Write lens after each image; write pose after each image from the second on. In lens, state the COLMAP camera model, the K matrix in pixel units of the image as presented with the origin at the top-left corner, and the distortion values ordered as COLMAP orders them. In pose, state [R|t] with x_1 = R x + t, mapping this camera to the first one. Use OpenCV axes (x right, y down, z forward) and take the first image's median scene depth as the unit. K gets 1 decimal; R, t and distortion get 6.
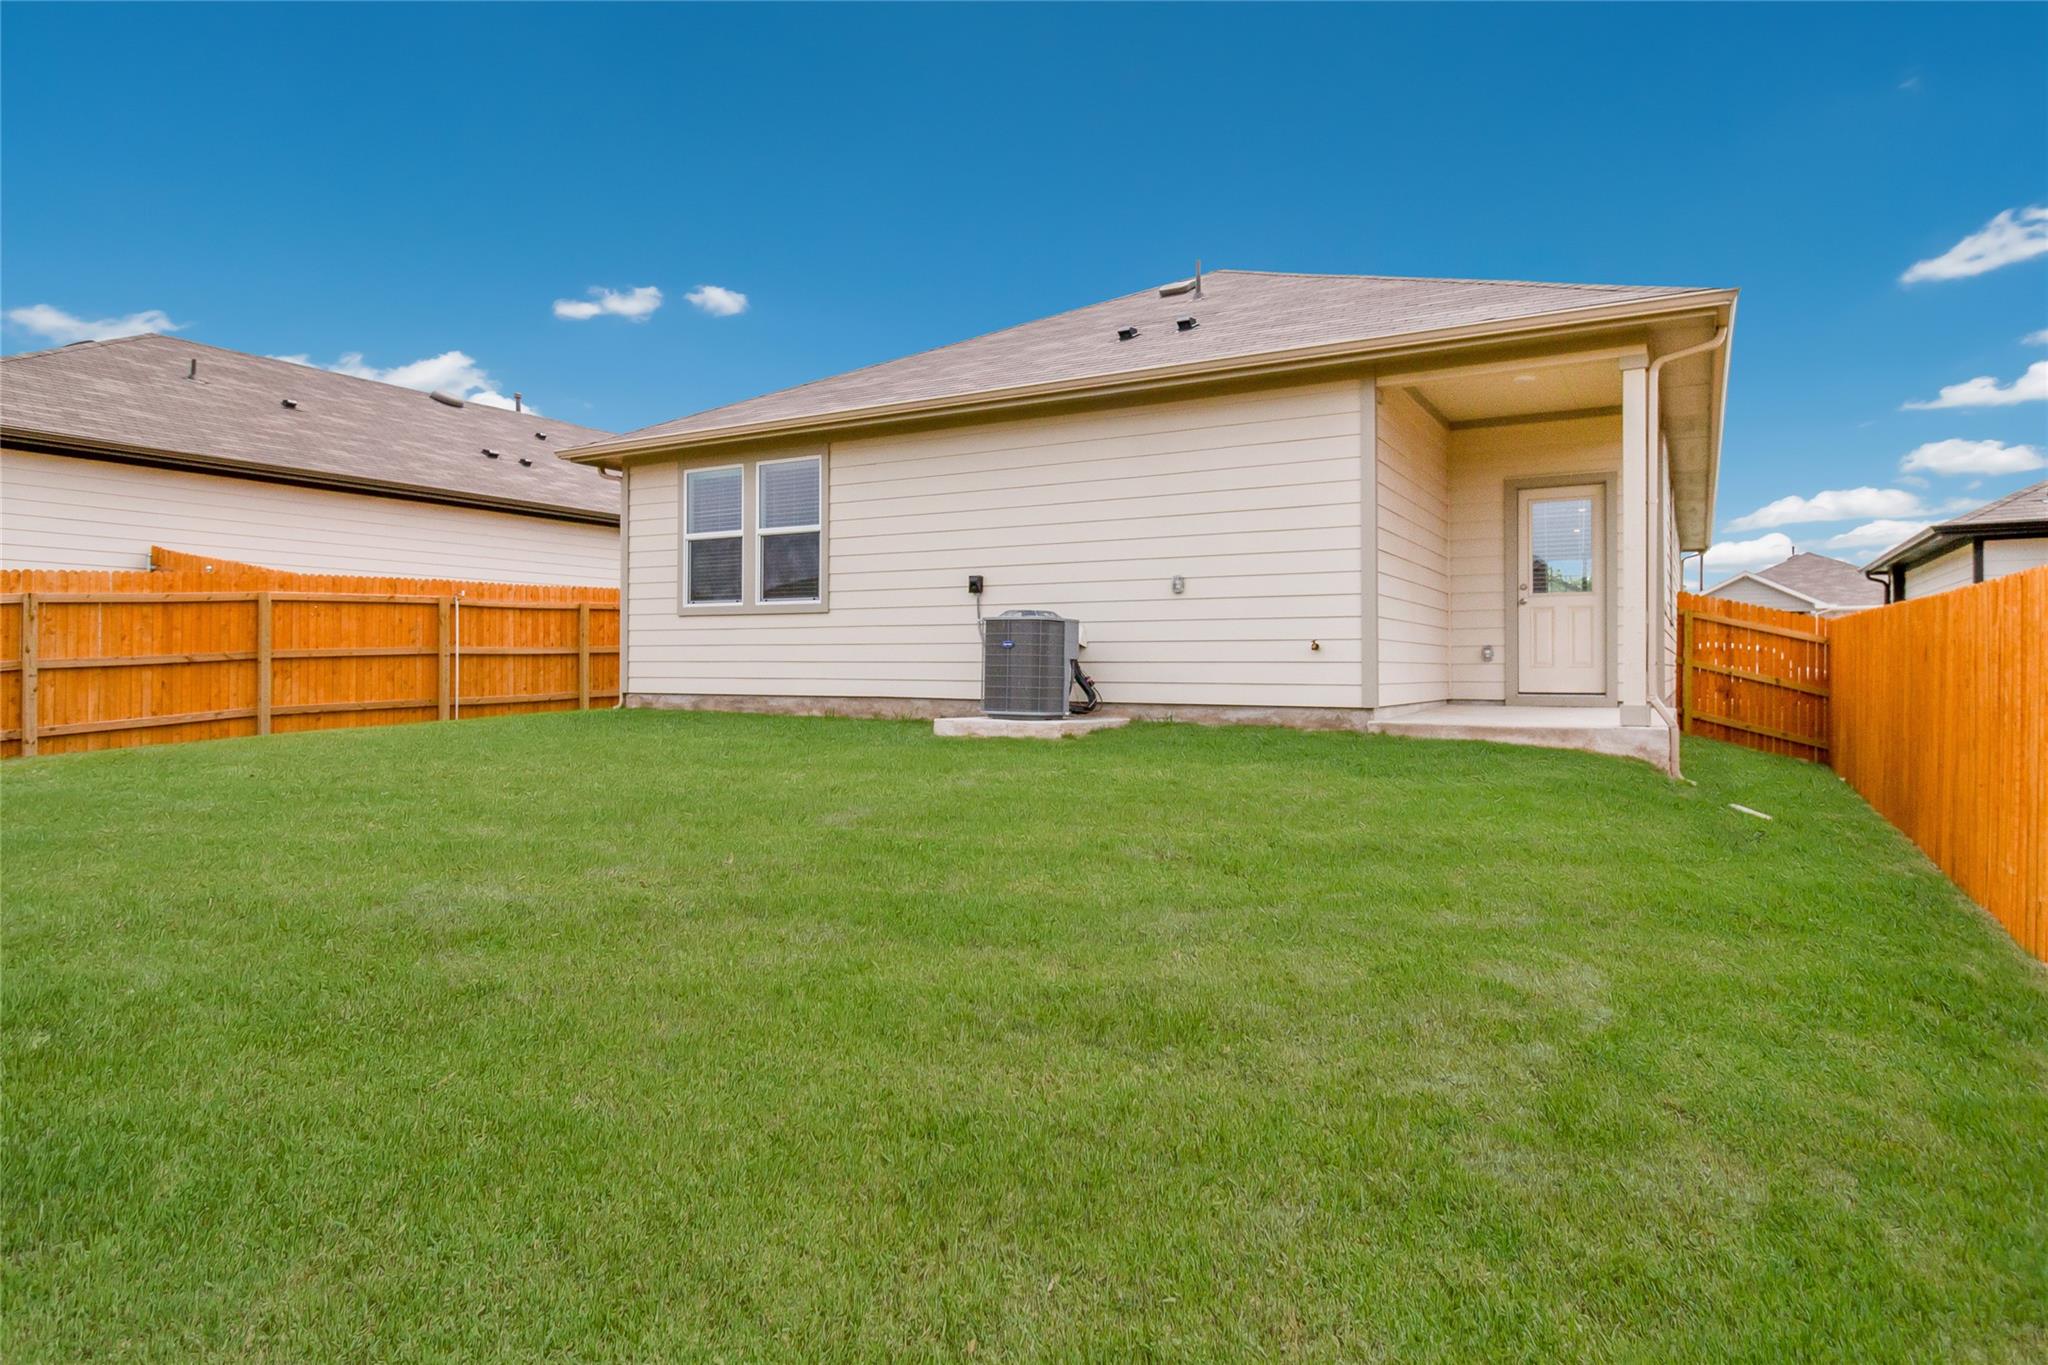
lens RADIAL K [[1139.8, 0, 1035.7], [0, 1139.8, 669.4], [0, 0, 1]] dist [0.005996, 0.001744]
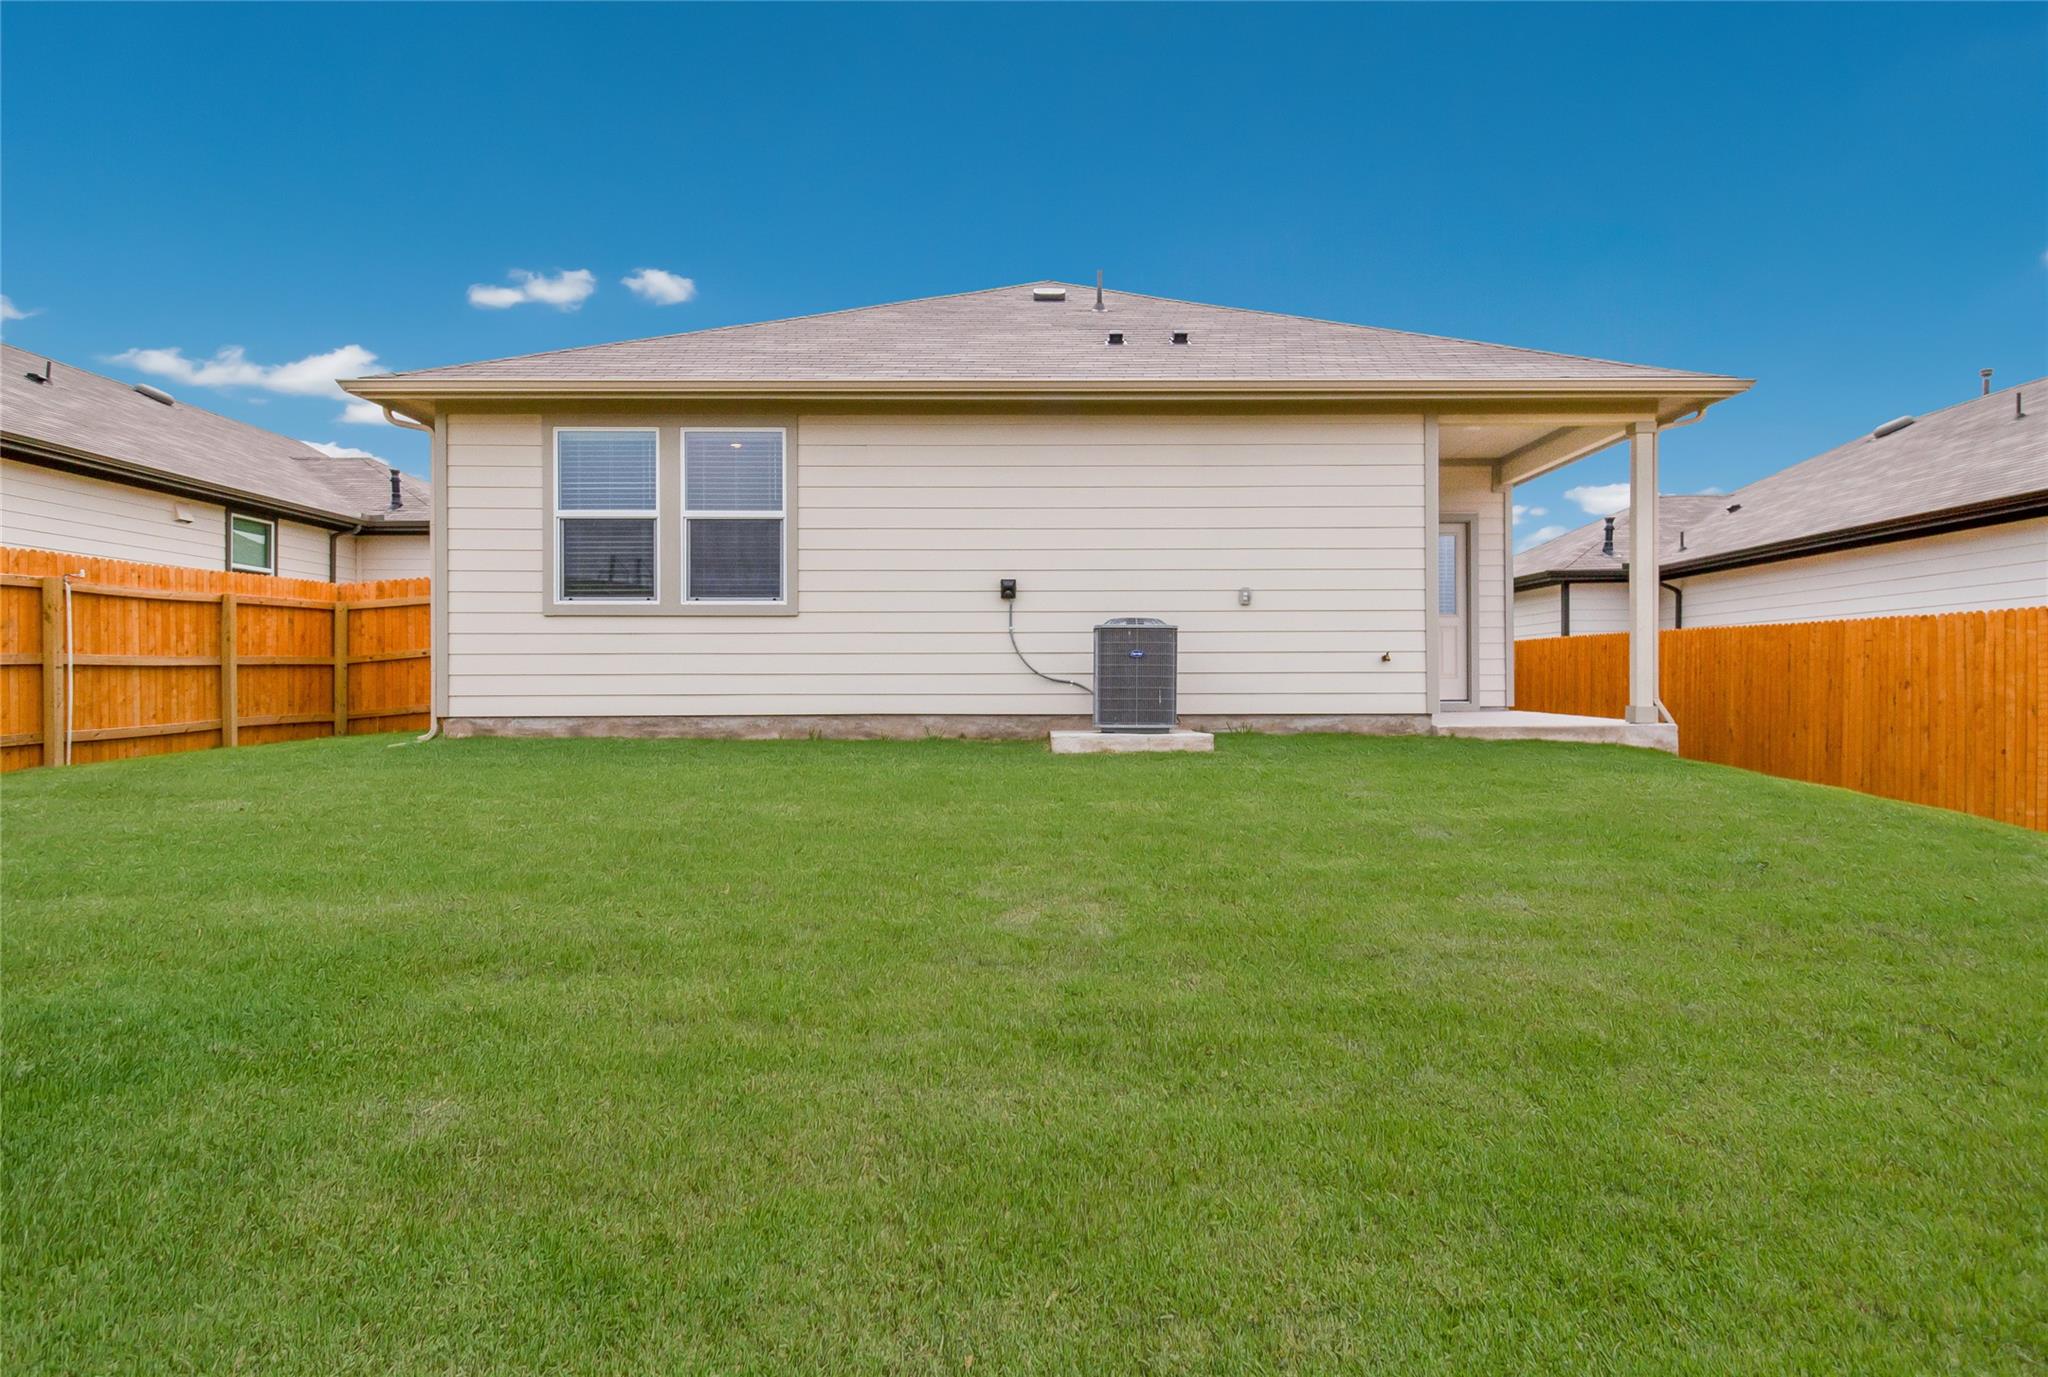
lens RADIAL K [[1139.8, 0, 1028.5], [0, 1139.8, 697.9], [0, 0, 1]] dist [0.005996, 0.001744]
pose [[0.862121, -0.012087, 0.506559, -0.464093], [0.006978, 0.999904, 0.011983, 0.001959], [-0.506655, -0.006796, 0.862122, 0.185420]]
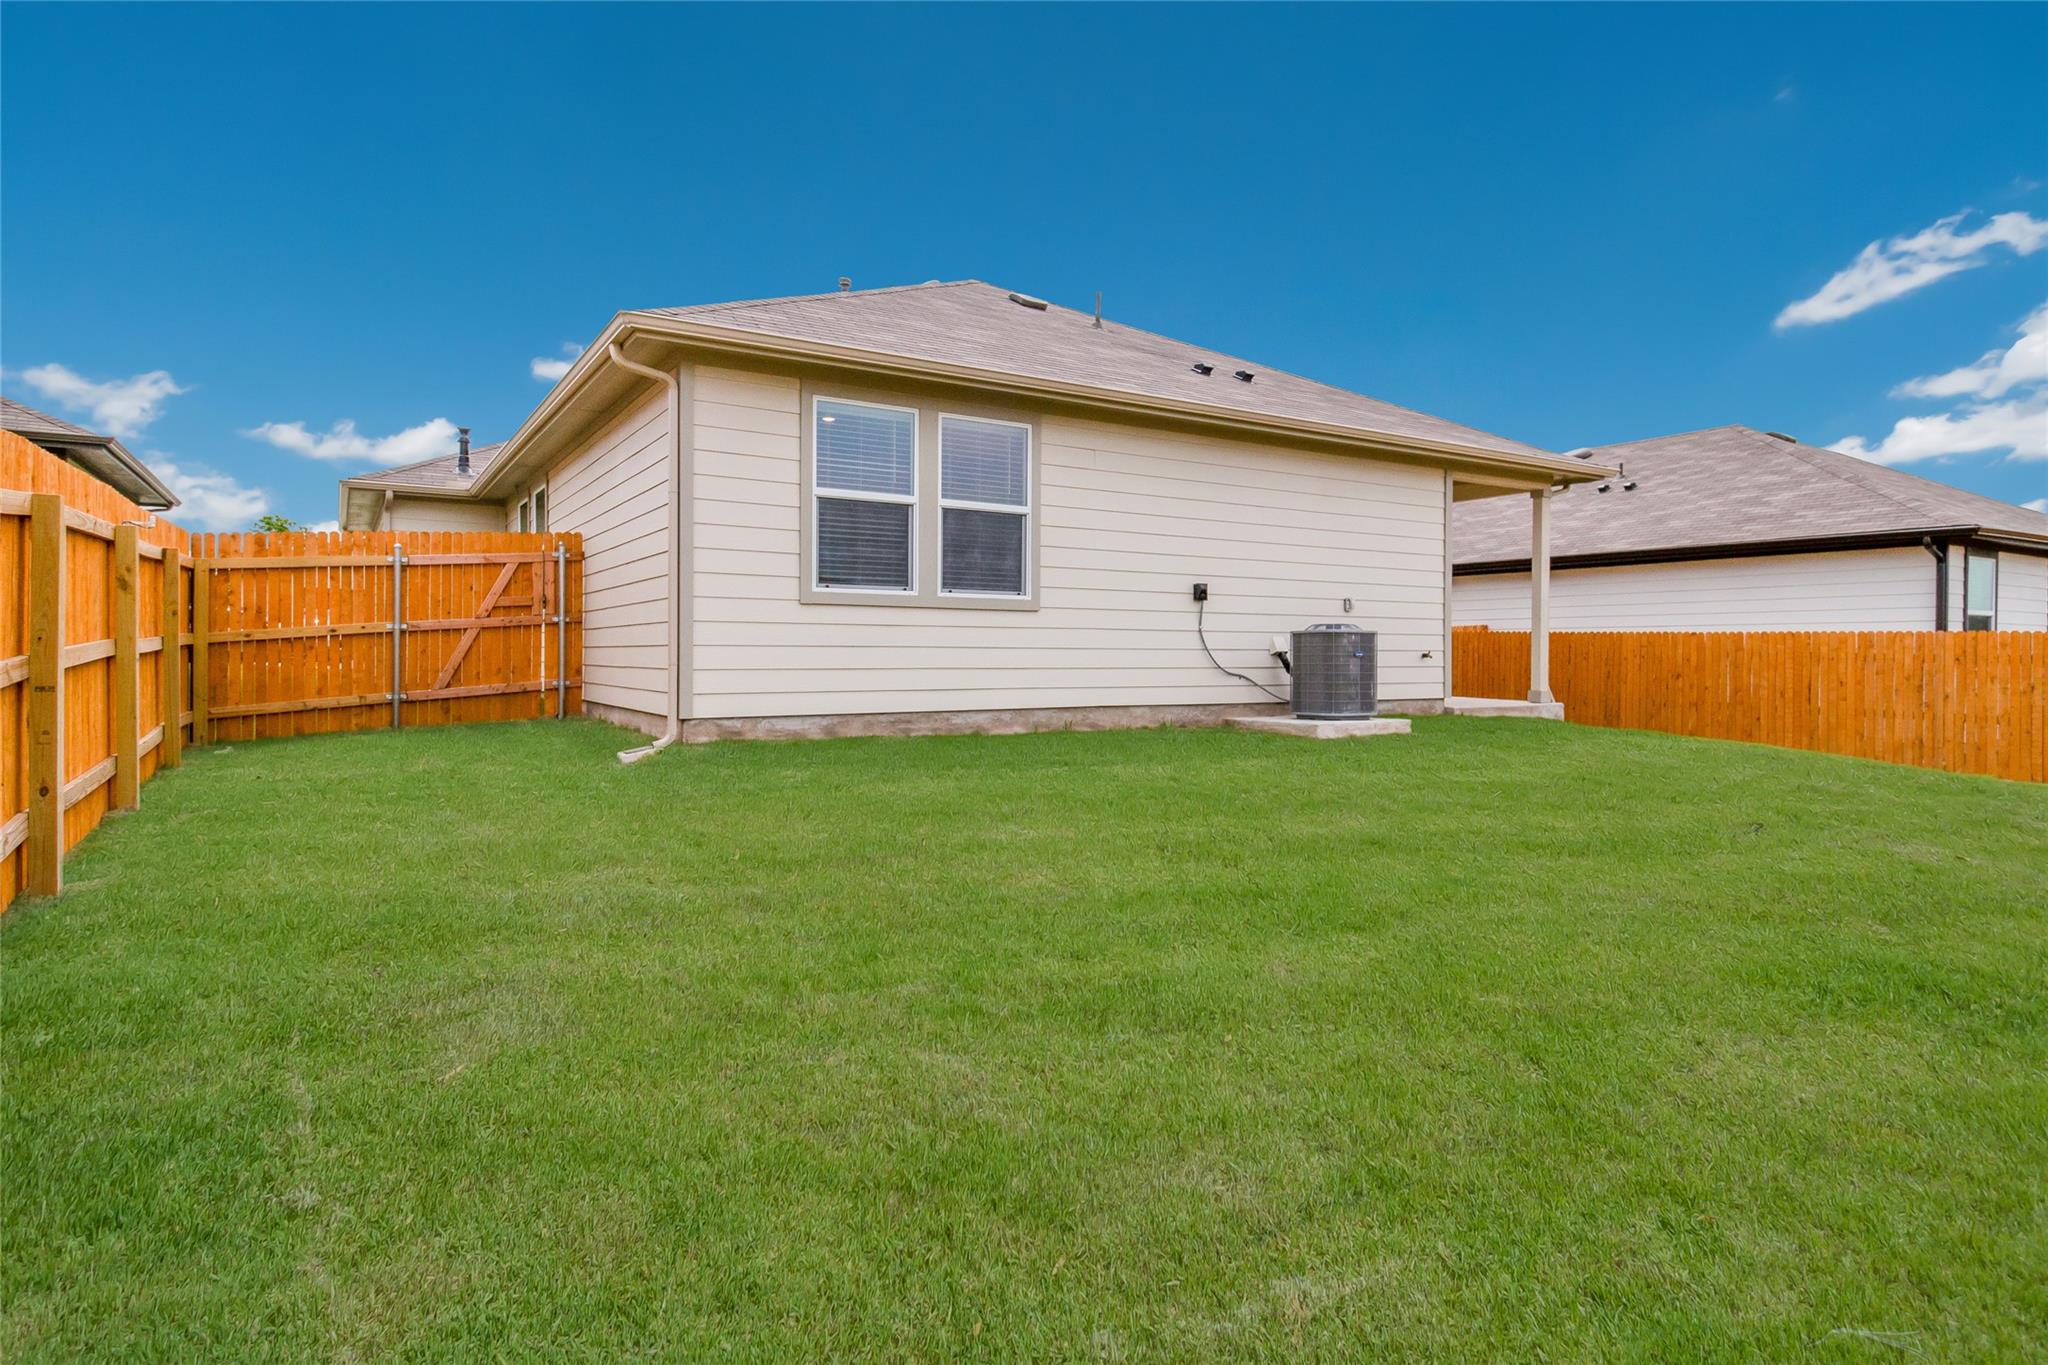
lens RADIAL K [[1139.8, 0, 1037.4], [0, 1139.8, 671.8], [0, 0, 1]] dist [0.005996, 0.001744]
pose [[0.458038, -0.015962, 0.888789, -0.948578], [-0.001396, 0.999825, 0.018676, -0.020260], [-0.888931, -0.009795, 0.457936, 0.609016]]
